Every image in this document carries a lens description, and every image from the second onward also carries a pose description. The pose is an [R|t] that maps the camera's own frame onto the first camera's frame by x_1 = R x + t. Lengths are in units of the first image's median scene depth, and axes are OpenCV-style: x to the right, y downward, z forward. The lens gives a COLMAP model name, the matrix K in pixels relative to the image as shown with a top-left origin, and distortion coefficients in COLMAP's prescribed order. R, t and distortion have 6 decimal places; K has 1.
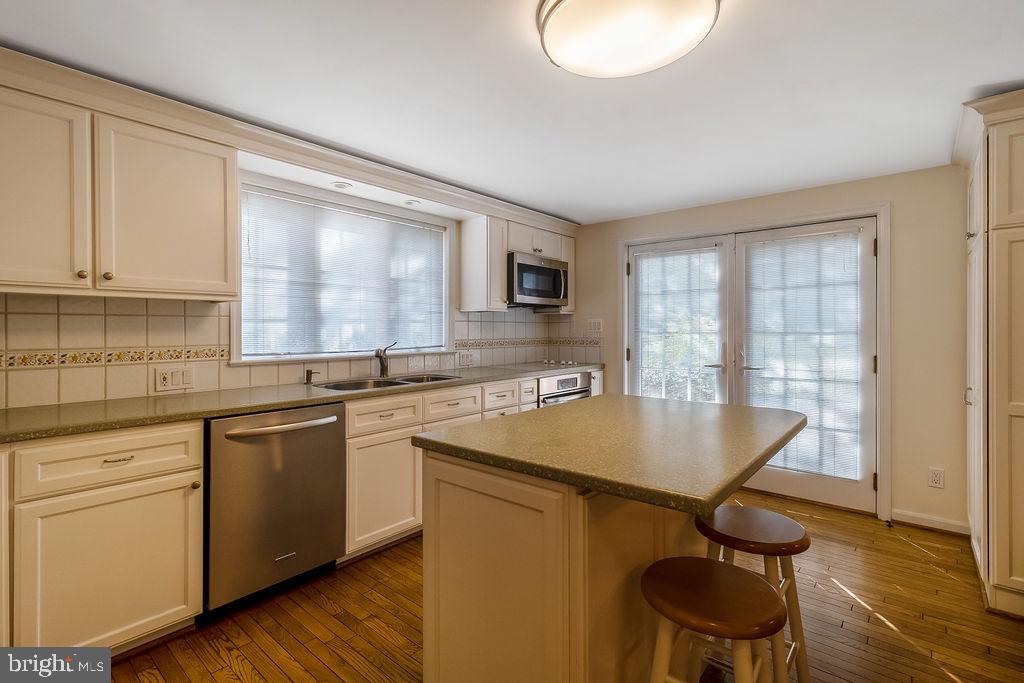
lens RADIAL K [[469.8, 0, 510.1], [0, 469.8, 326.3], [0, 0, 1]] dist [0.017001, -0.001280]
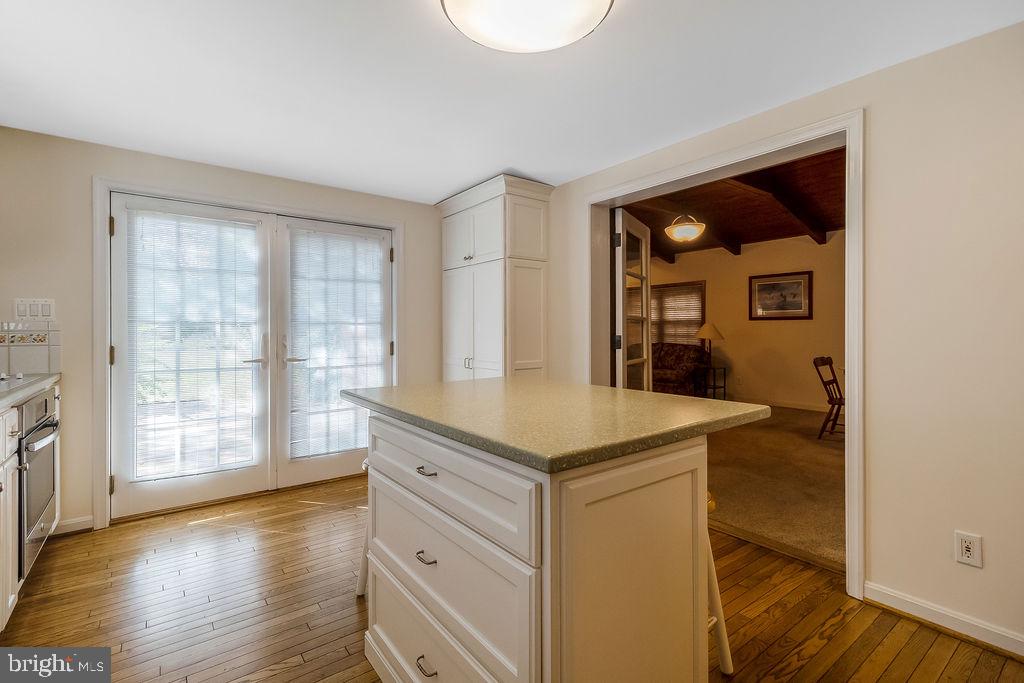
lens RADIAL K [[469.8, 0, 510.1], [0, 469.8, 326.3], [0, 0, 1]] dist [0.017001, -0.001280]
pose [[0.216028, 0.008199, 0.976353, -0.337008], [-0.001805, 0.999966, -0.007998, 0.028700], [-0.976386, -0.000035, 0.216035, 0.382326]]
